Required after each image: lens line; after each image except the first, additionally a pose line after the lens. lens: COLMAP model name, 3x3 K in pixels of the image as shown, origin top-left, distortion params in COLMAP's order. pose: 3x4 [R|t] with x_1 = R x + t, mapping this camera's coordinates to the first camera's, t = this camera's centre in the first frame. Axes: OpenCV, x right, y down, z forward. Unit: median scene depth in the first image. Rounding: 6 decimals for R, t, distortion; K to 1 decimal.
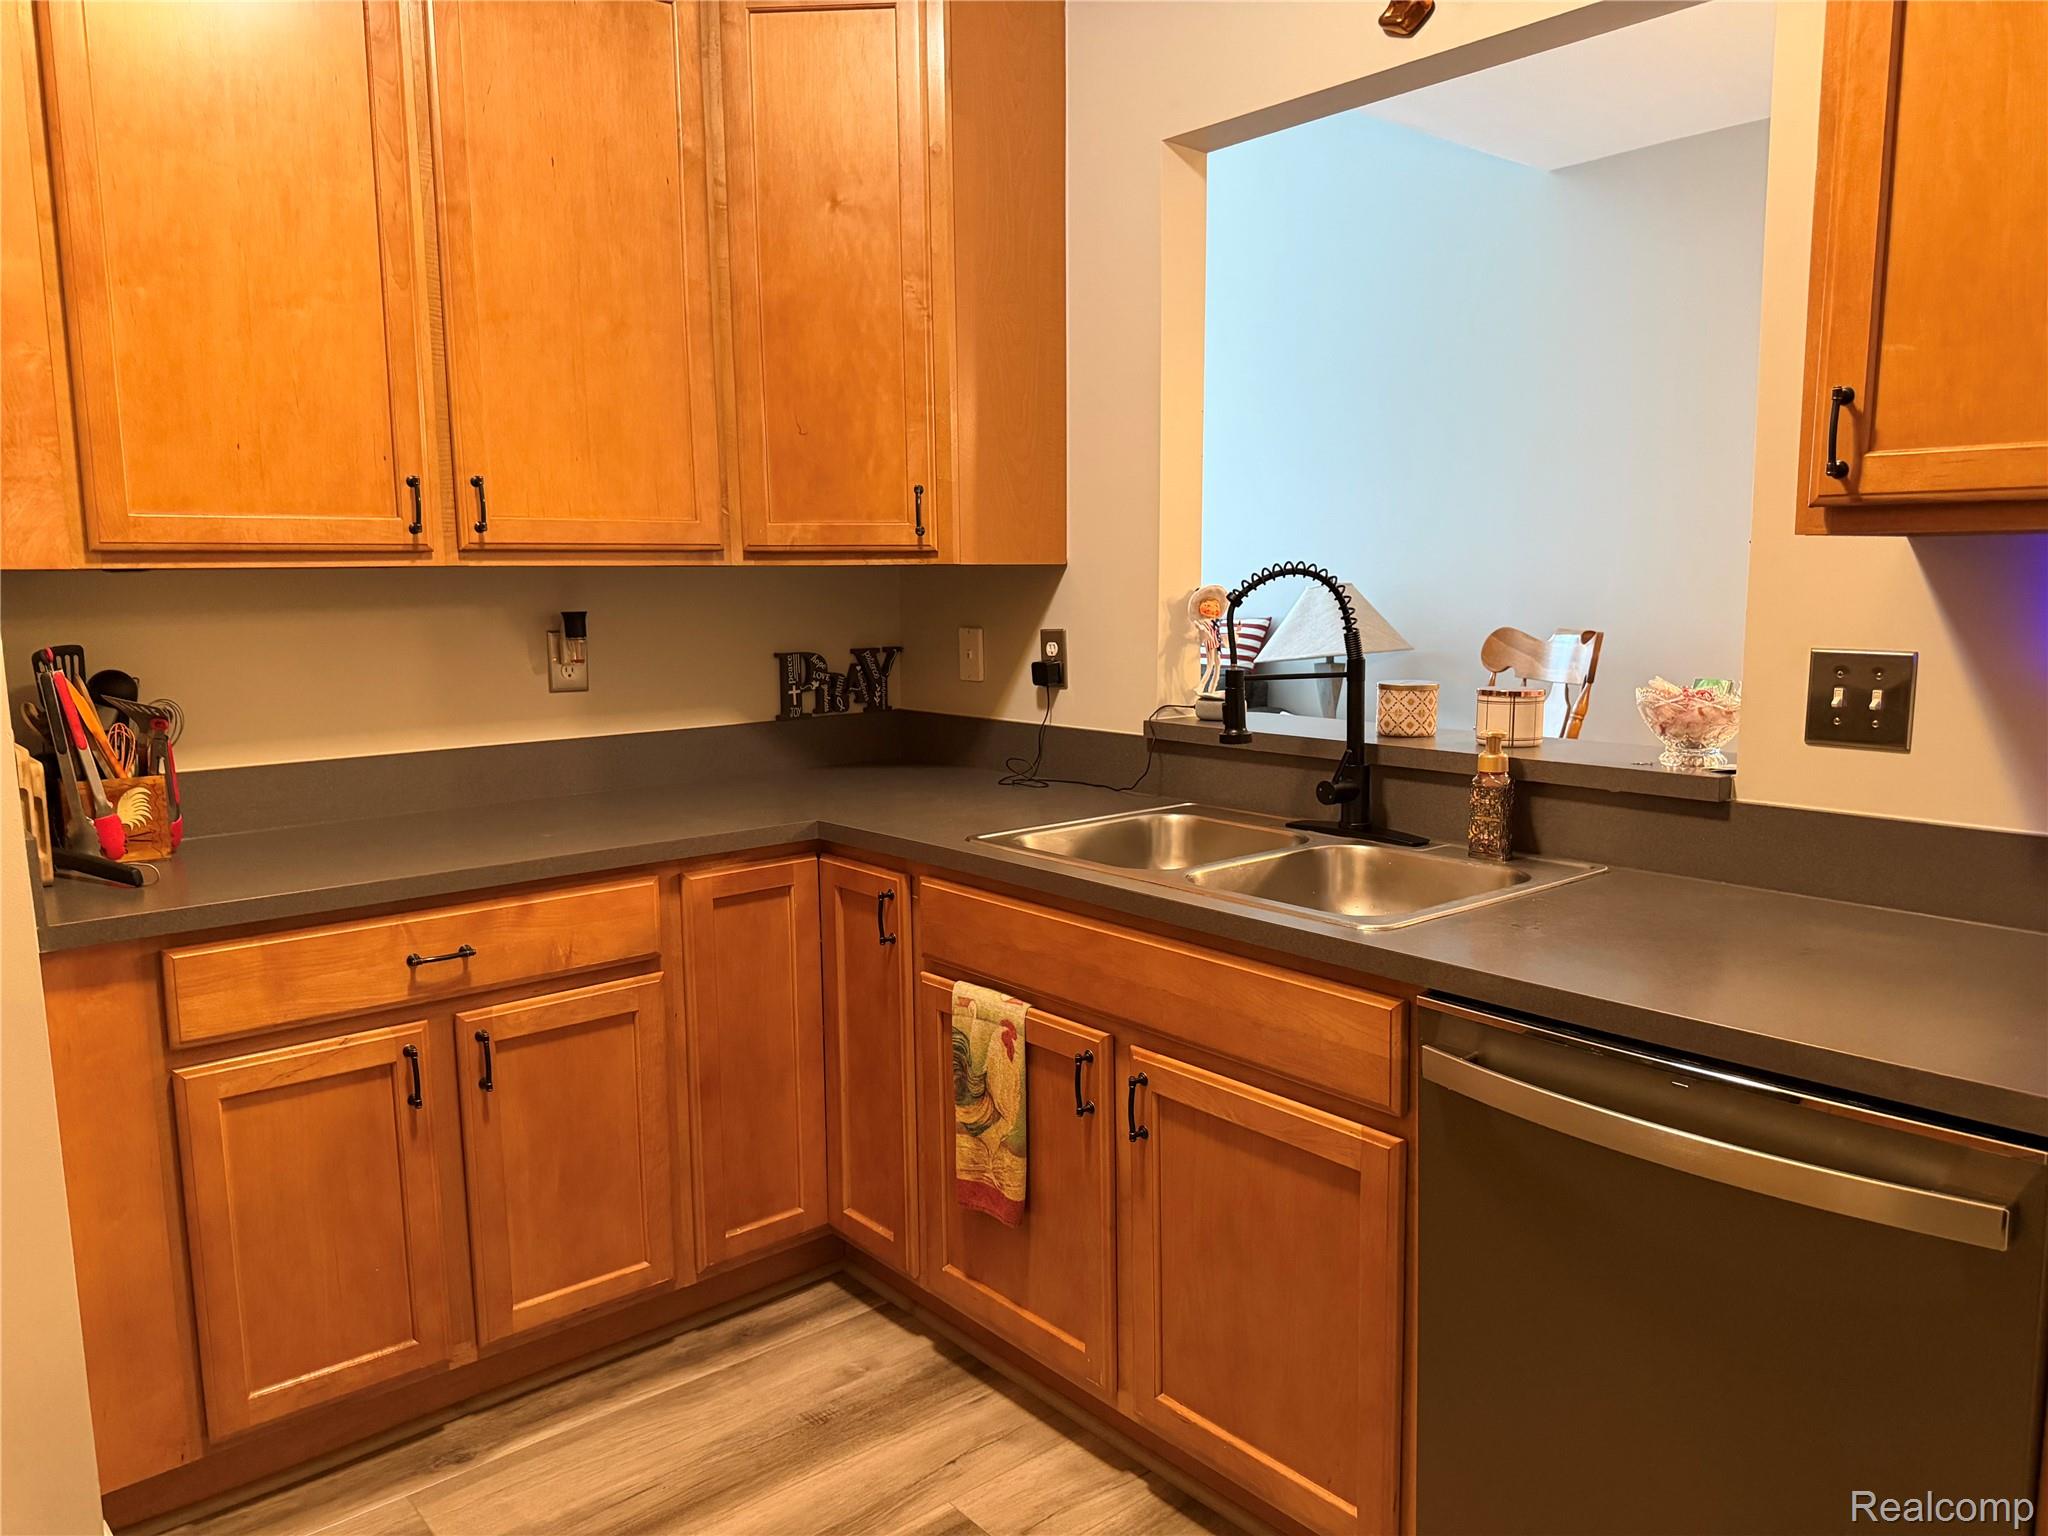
lens RADIAL K [[1463.9, 0, 1044.3], [0, 1463.9, 767.7], [0, 0, 1]] dist [0.069129, -0.078338]
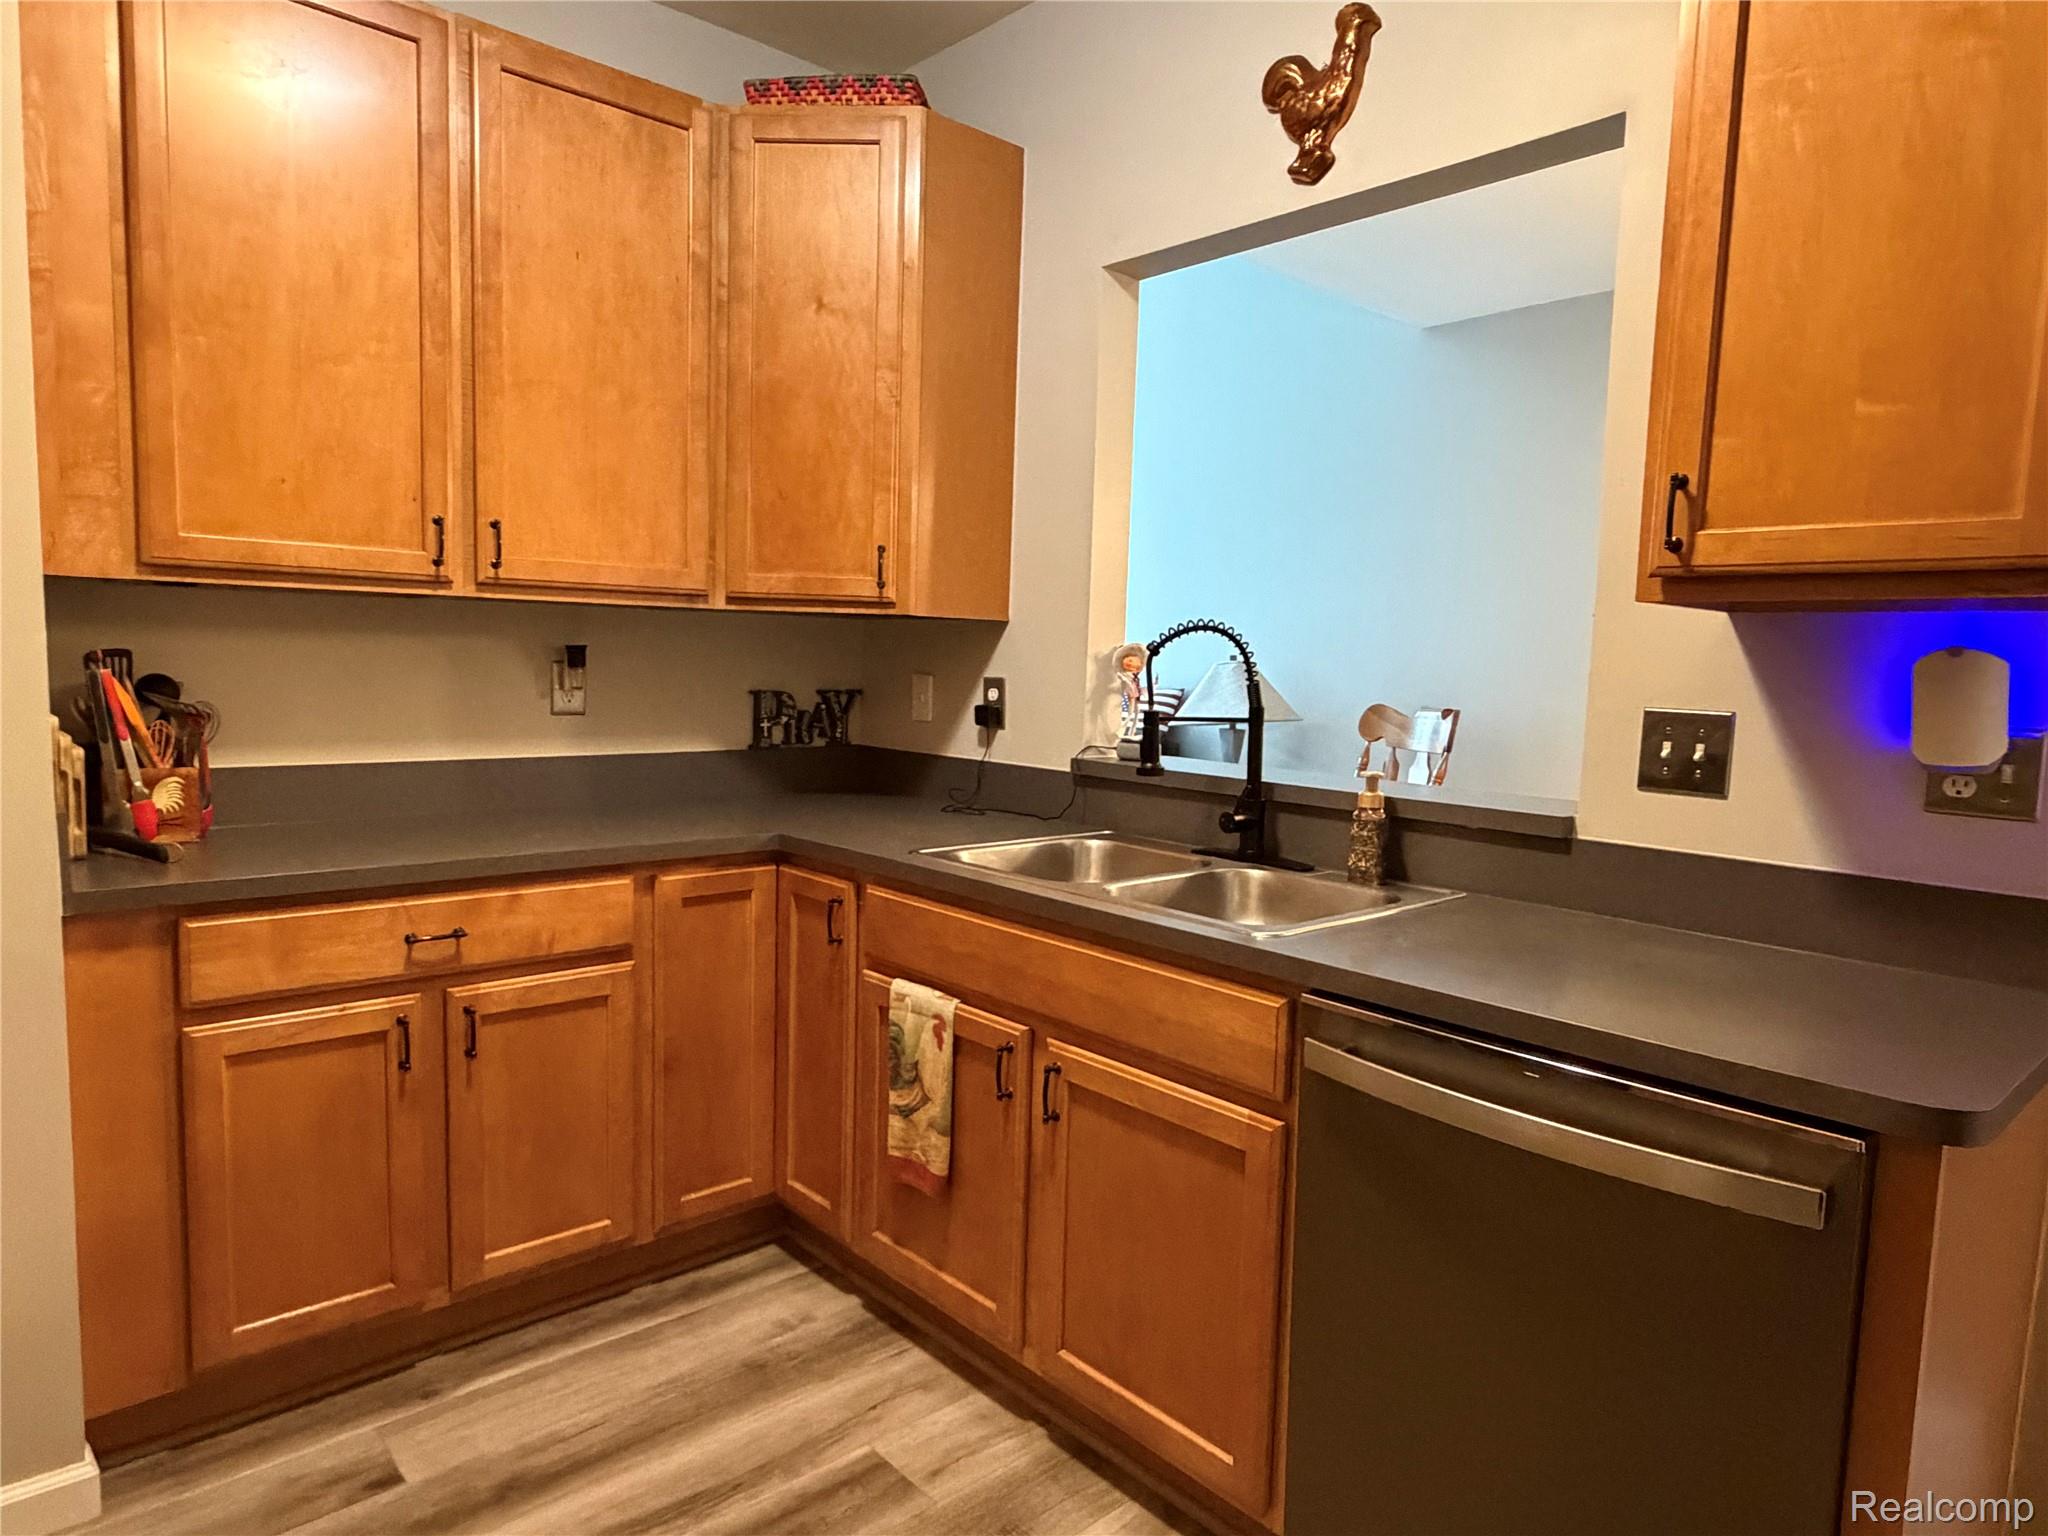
lens RADIAL K [[1241.6, 0, 1025.2], [0, 1241.6, 766.5], [0, 0, 1]] dist [0.002809, 0.006804]
pose [[0.998838, 0.038603, 0.028837, 0.006364], [-0.037290, 0.998303, -0.044737, 0.022899], [-0.030515, 0.043610, 0.998582, 0.038097]]
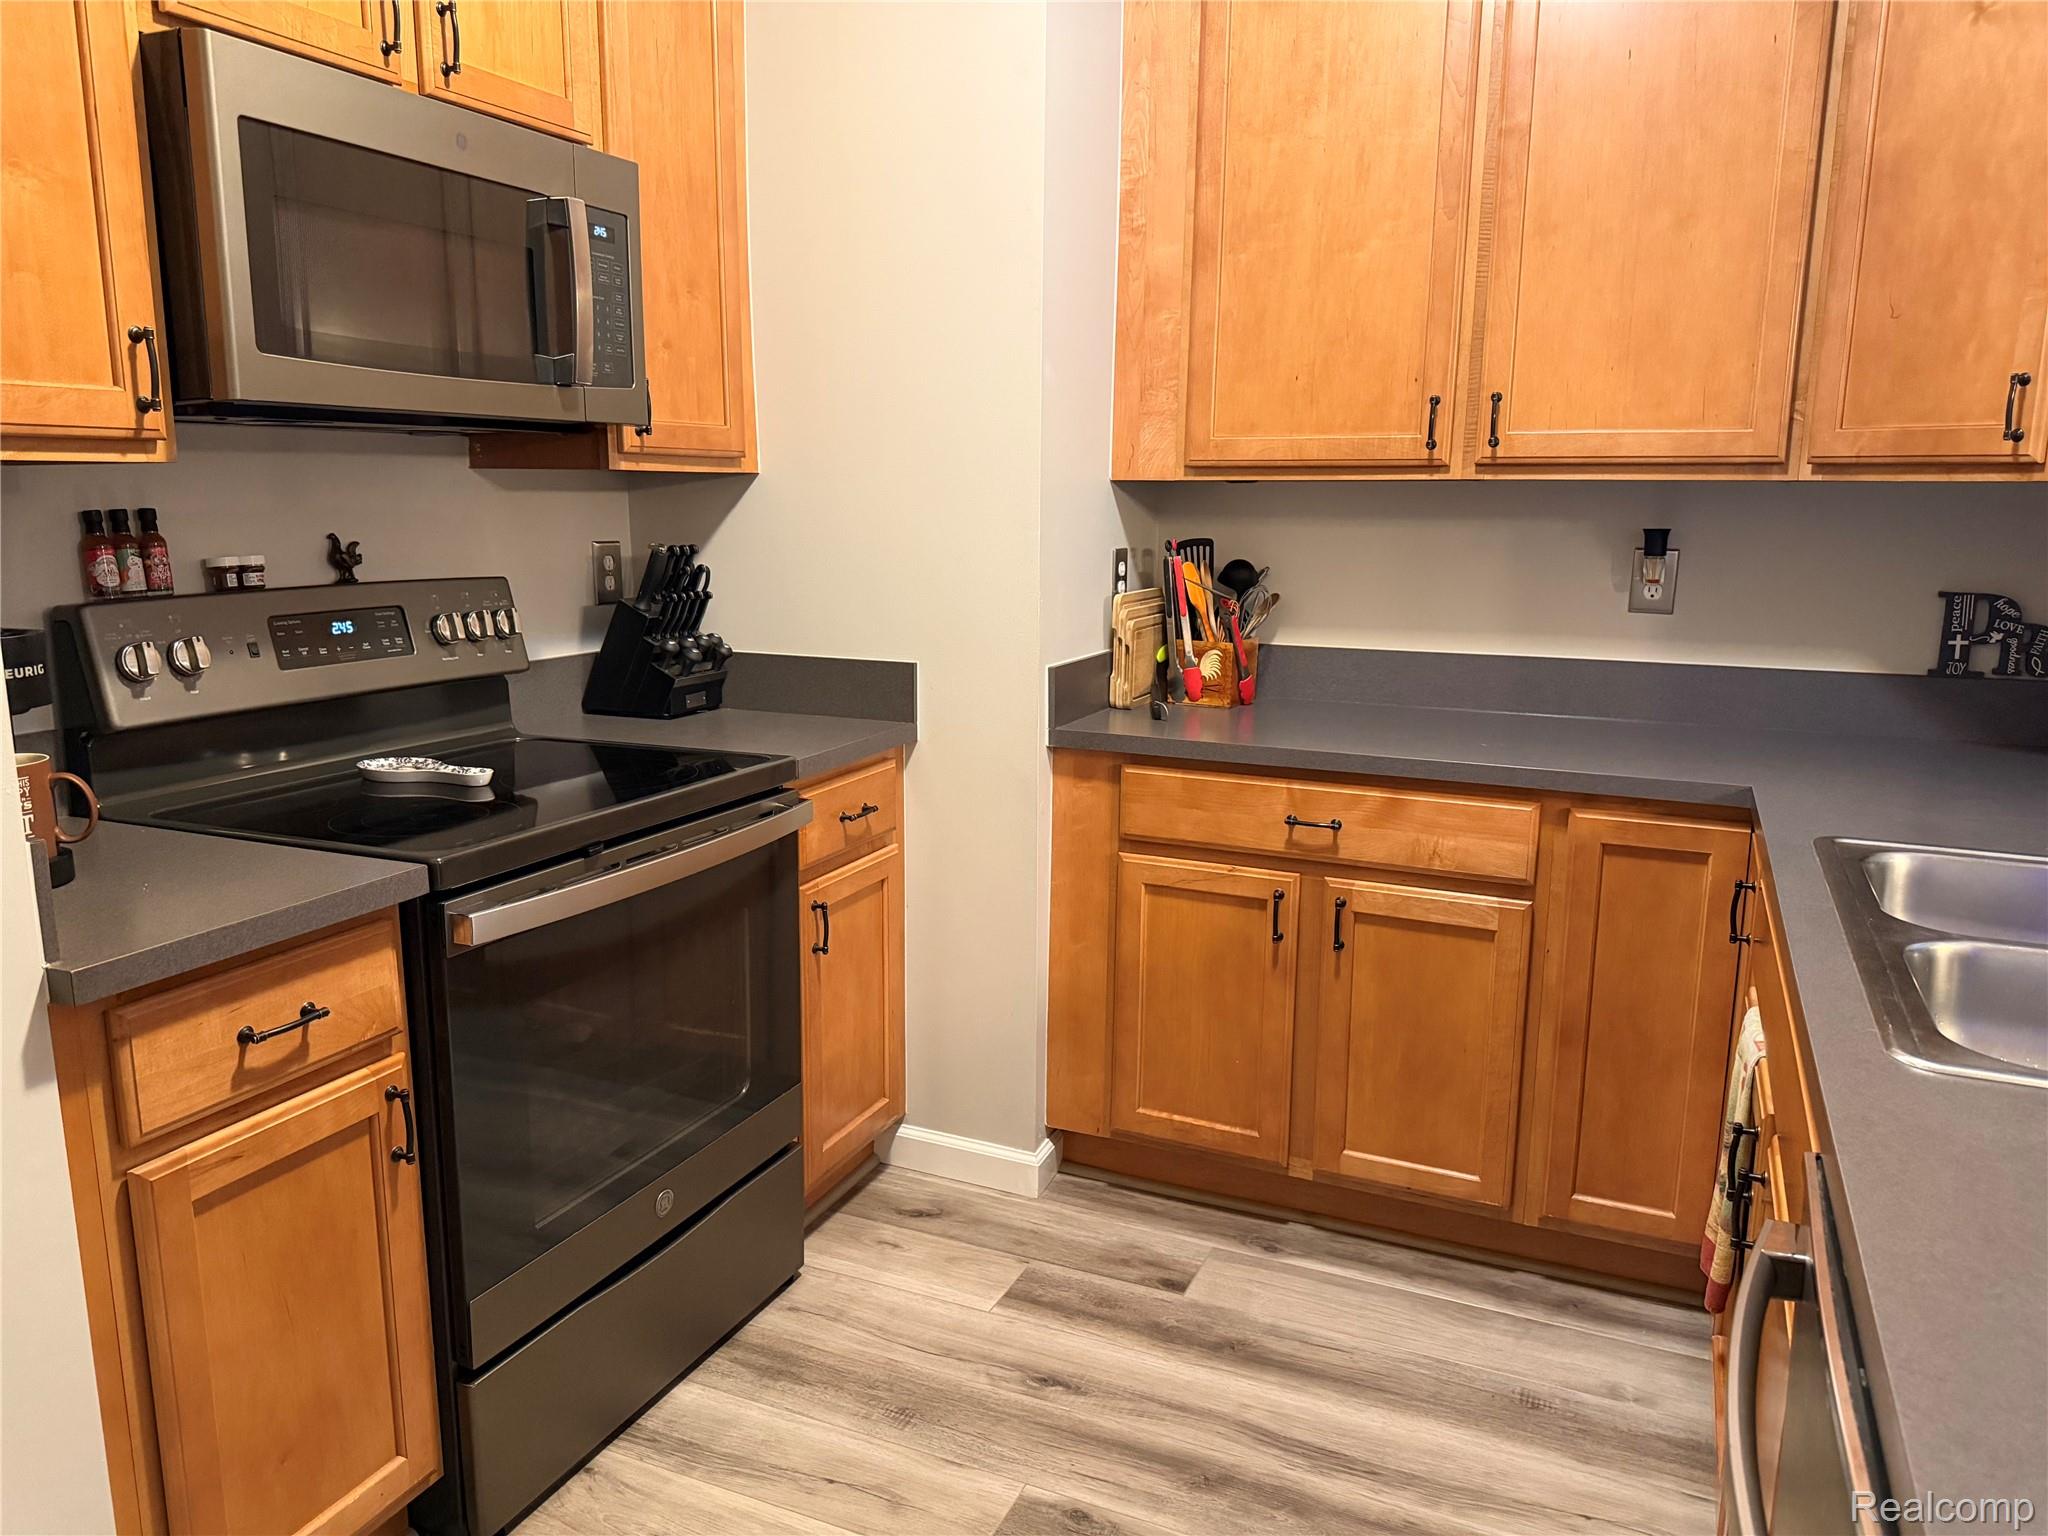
lens RADIAL K [[1463.9, 0, 1012.4], [0, 1463.9, 762.8], [0, 0, 1]] dist [0.069129, -0.078338]
pose [[0.432345, 0.183260, -0.882889, 0.458297], [-0.135284, 0.981230, 0.137425, -0.040707], [0.891502, 0.060025, 0.449022, 0.261830]]
